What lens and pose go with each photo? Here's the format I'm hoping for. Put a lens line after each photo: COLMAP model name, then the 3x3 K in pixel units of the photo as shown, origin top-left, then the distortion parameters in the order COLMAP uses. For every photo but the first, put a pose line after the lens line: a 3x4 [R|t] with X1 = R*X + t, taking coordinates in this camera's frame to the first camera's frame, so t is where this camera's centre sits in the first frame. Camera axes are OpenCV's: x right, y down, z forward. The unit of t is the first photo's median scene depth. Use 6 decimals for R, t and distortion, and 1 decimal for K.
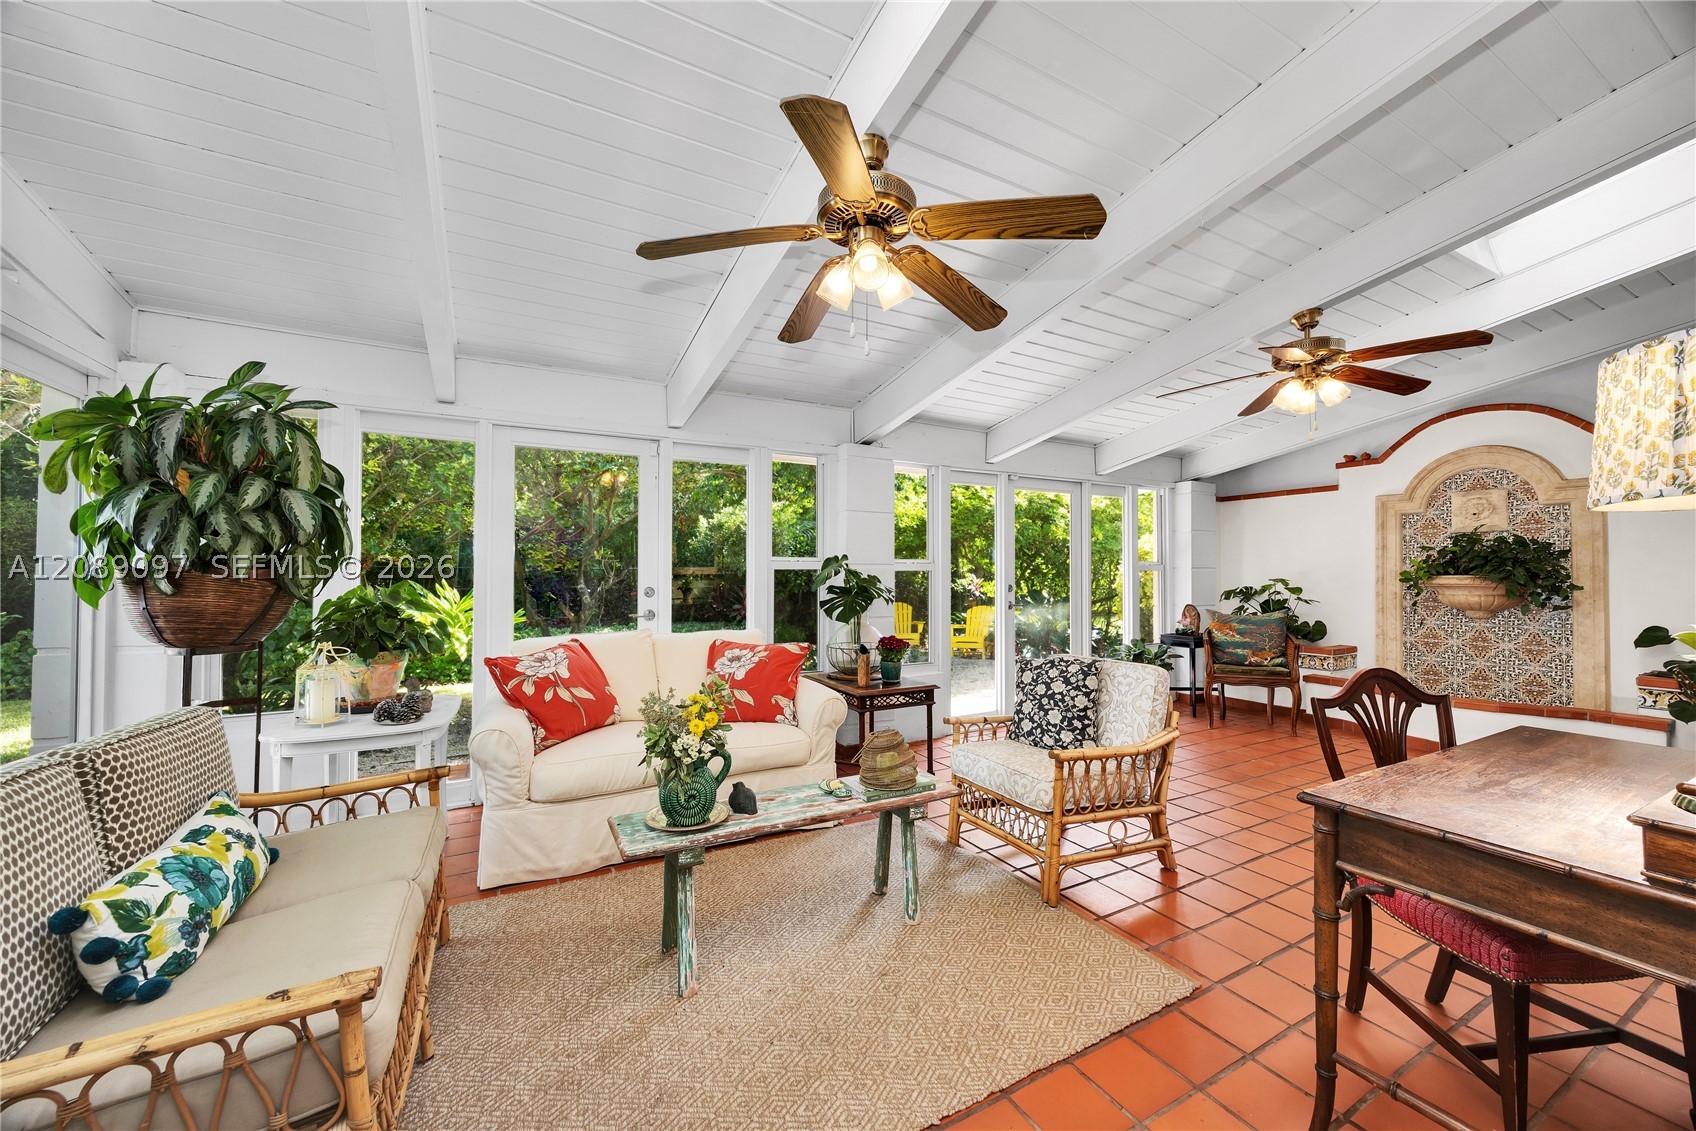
lens RADIAL K [[677.4, 0, 775.7], [0, 677.4, 554.1], [0, 0, 1]] dist [-0.003731, 0.001451]
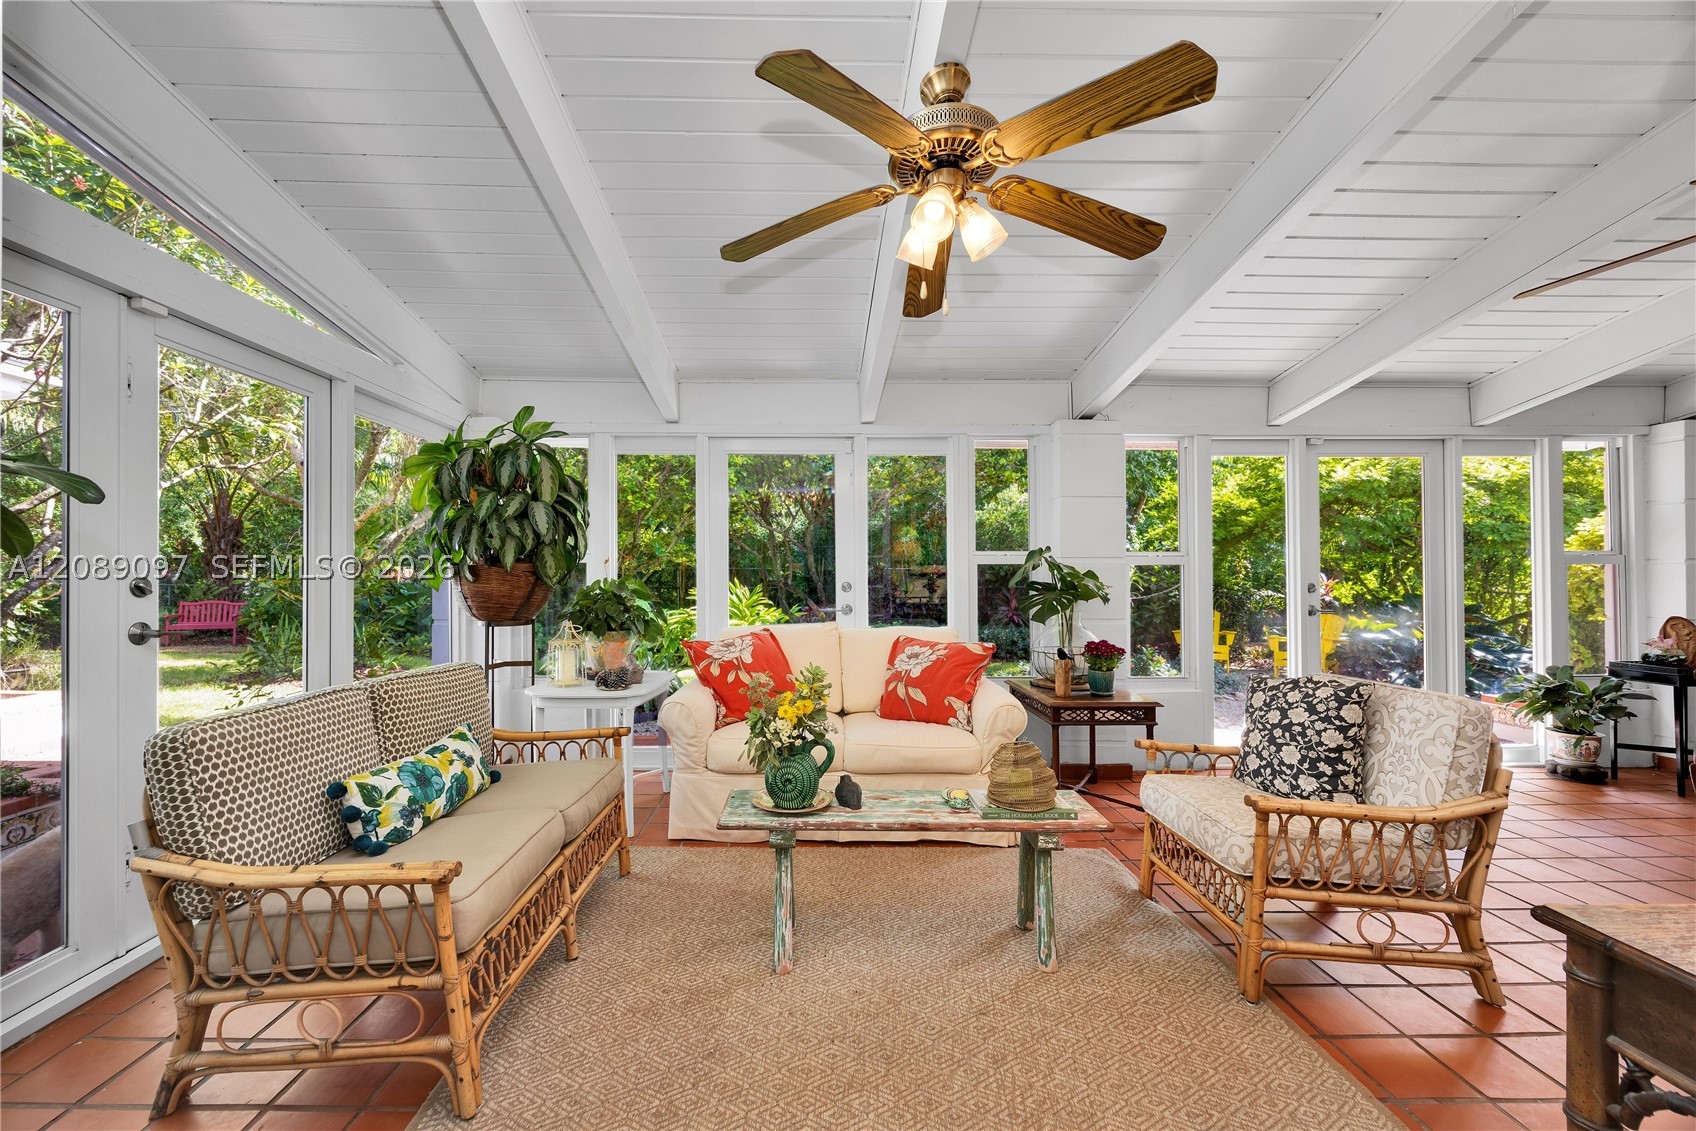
lens RADIAL K [[677.4, 0, 838.8], [0, 677.4, 570.4], [0, 0, 1]] dist [-0.003731, 0.001451]
pose [[0.878054, -0.005349, -0.478532, 0.374201], [0.010372, 0.999915, 0.007856, 0.029545], [0.478449, -0.011862, 0.878035, 0.124559]]
